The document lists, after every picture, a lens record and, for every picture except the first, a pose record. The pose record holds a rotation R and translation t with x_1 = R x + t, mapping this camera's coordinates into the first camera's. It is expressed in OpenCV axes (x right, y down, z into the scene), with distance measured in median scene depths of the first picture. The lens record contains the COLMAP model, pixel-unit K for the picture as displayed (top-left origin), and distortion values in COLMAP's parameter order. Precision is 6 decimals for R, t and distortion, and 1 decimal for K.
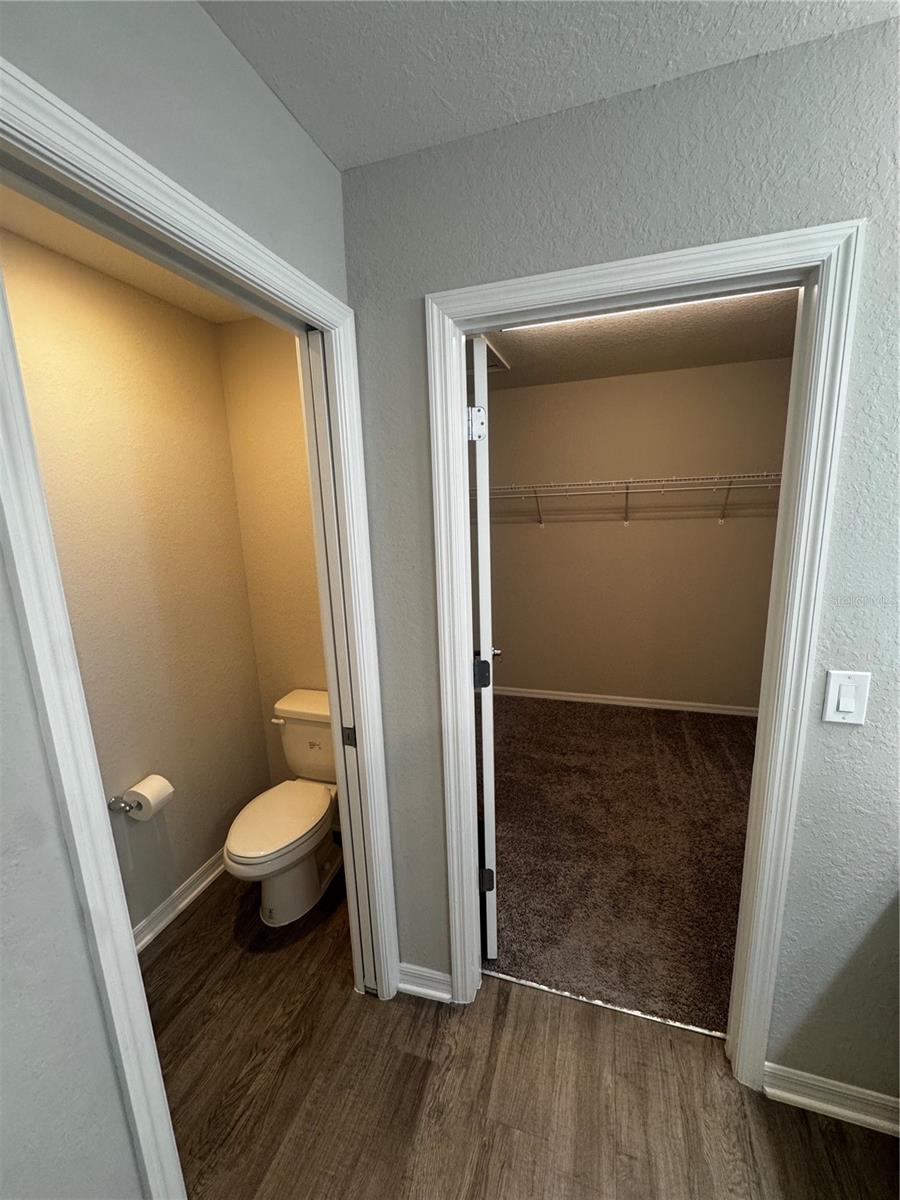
lens RADIAL K [[479.8, 0, 450.5], [0, 479.8, 599.1], [0, 0, 1]] dist [-0.003236, -0.000170]
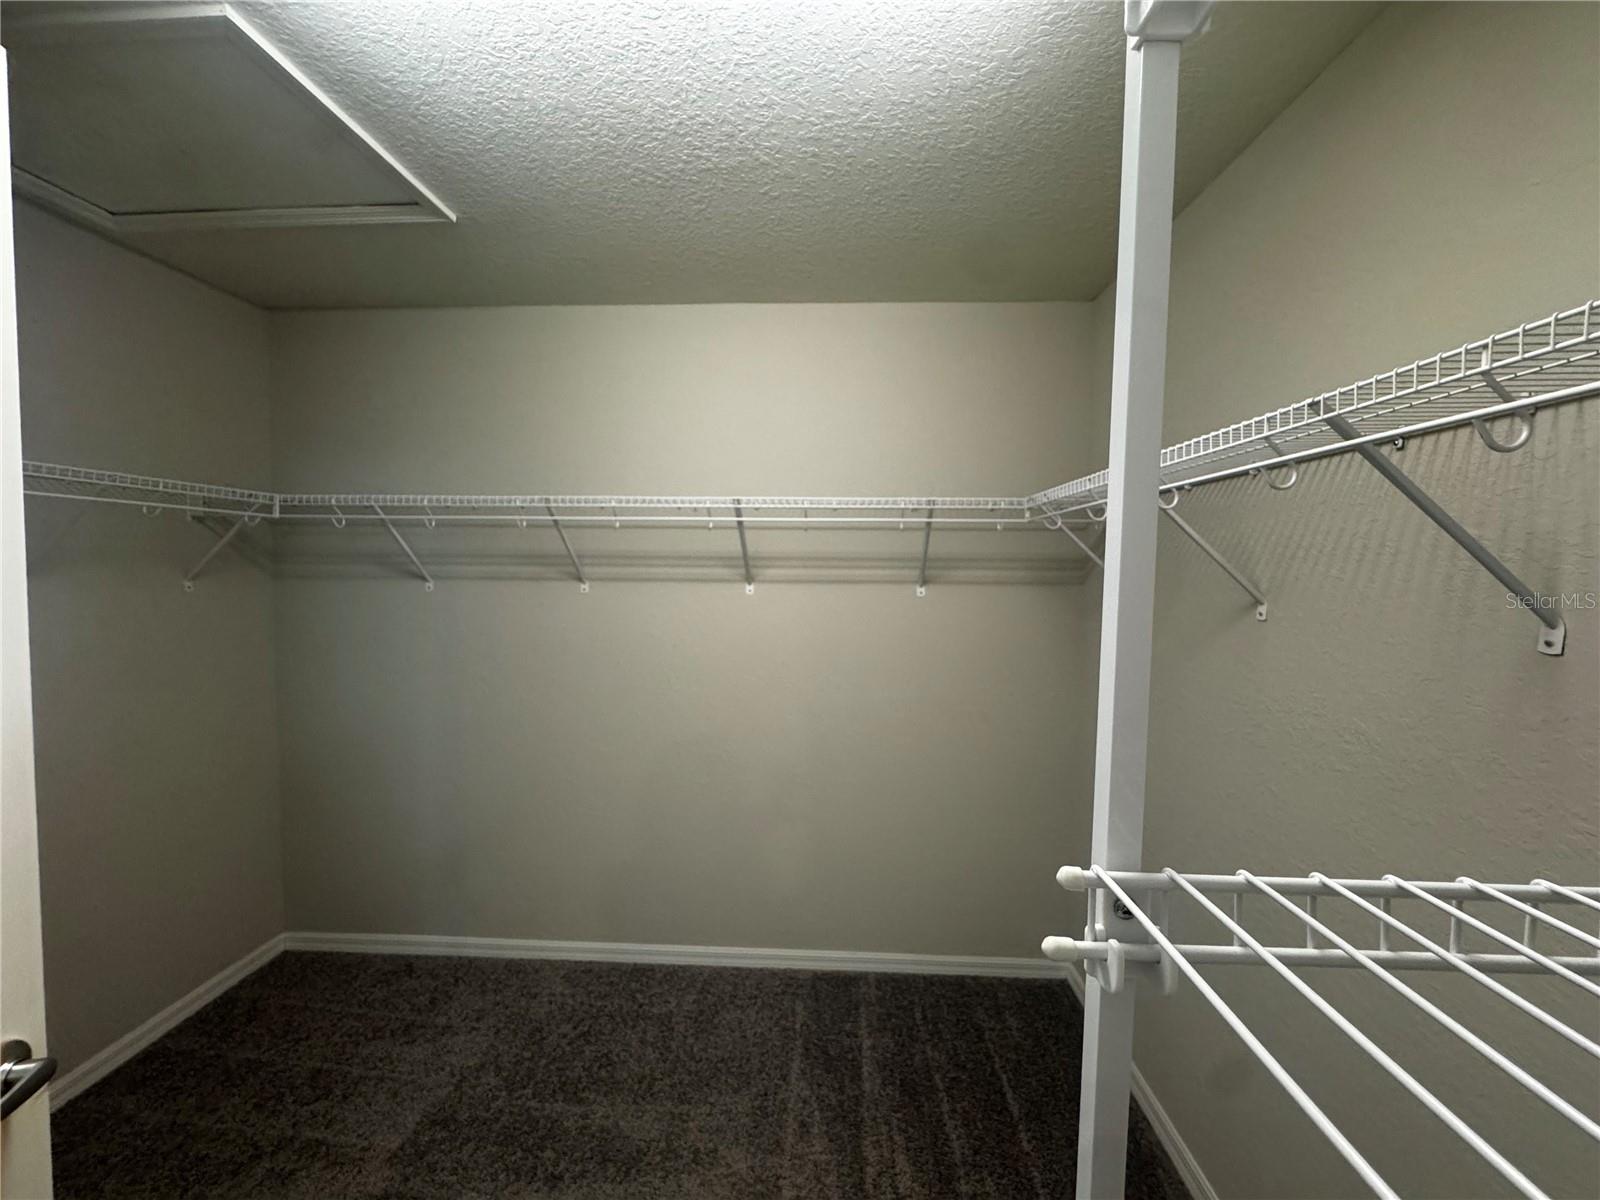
lens RADIAL K [[639.7, 0, 799.9], [0, 639.7, 603.4], [0, 0, 1]] dist [-0.003236, -0.000170]
pose [[0.964994, 0.031594, 0.260364, 0.248035], [0.003922, 0.990869, -0.134775, -0.054504], [-0.262244, 0.131078, 0.956058, 0.362974]]
